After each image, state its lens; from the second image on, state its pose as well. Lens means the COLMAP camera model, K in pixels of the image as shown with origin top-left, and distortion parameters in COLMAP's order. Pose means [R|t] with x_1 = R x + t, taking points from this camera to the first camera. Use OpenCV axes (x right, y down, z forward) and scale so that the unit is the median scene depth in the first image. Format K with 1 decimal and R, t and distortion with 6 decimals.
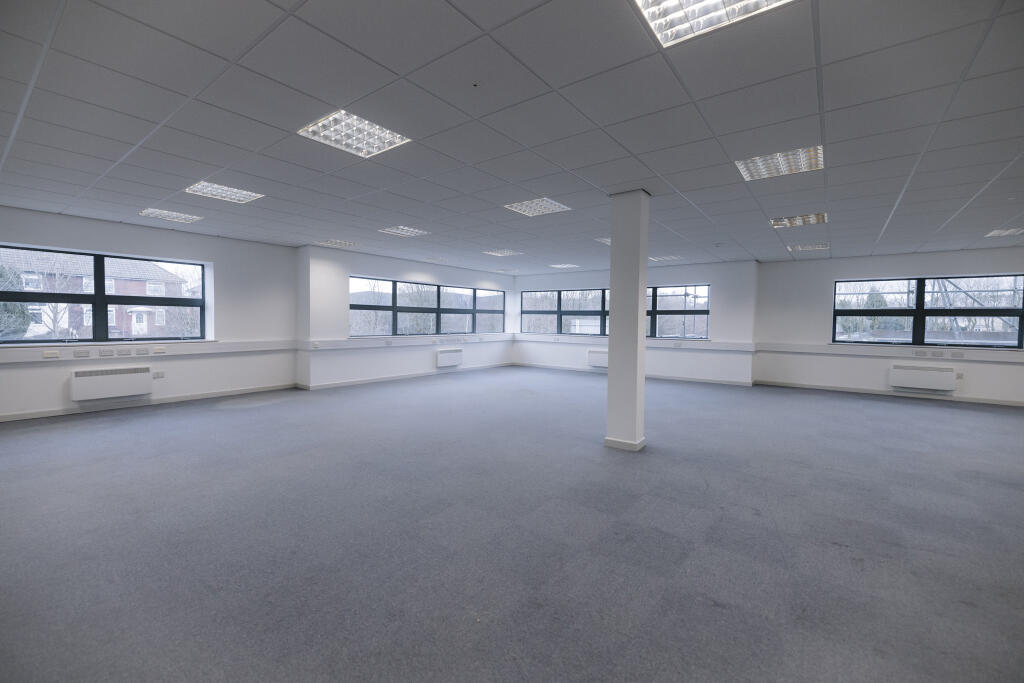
lens RADIAL K [[423.8, 0, 509.7], [0, 423.8, 335.7], [0, 0, 1]] dist [-0.000173, -0.000181]
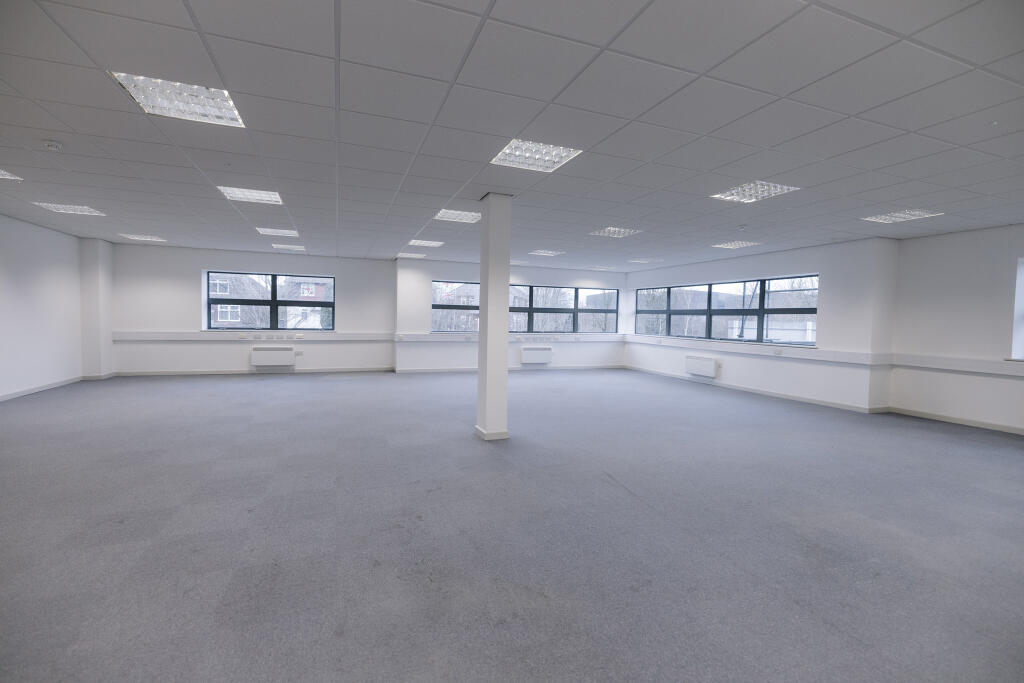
lens RADIAL K [[446.2, 0, 512.0], [0, 446.2, 341.5], [0, 0, 1]] dist [-0.013431, -0.000029]
pose [[0.851064, 0.032899, -0.524031, 0.372171], [-0.029284, 0.999456, 0.015188, 0.003259], [0.524245, 0.002420, 0.851564, 0.035296]]
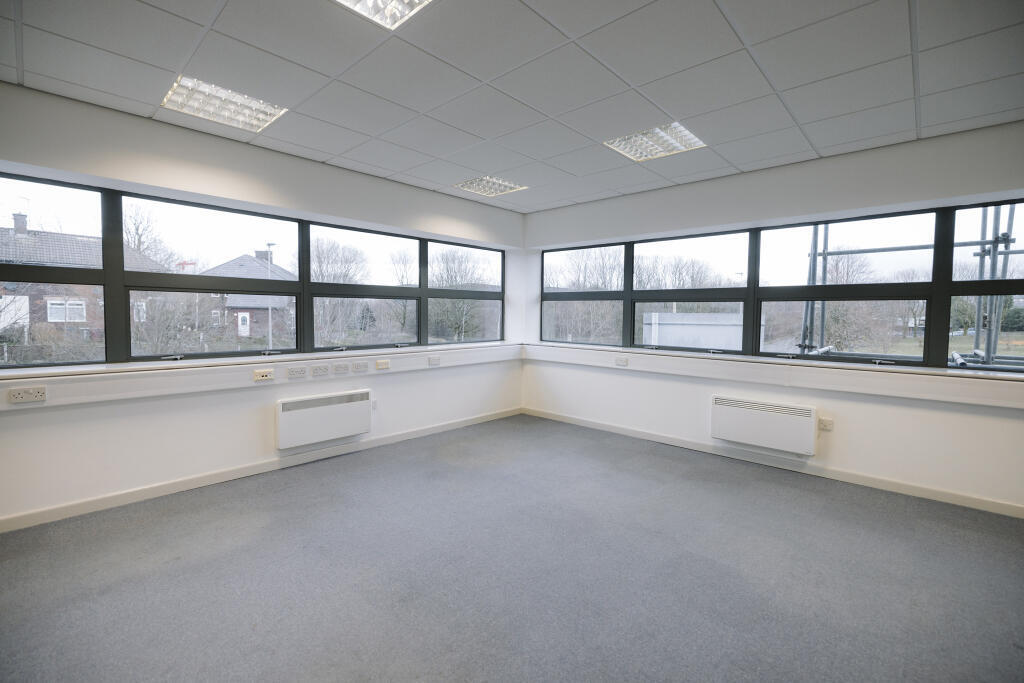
lens RADIAL K [[446.2, 0, 512.0], [0, 446.2, 341.5], [0, 0, 1]] dist [-0.013431, -0.000029]
pose [[0.995004, 0.003403, -0.099780, 0.053217], [-0.001092, 0.999730, 0.023203, -0.022274], [0.099832, -0.022978, 0.994739, 0.624714]]
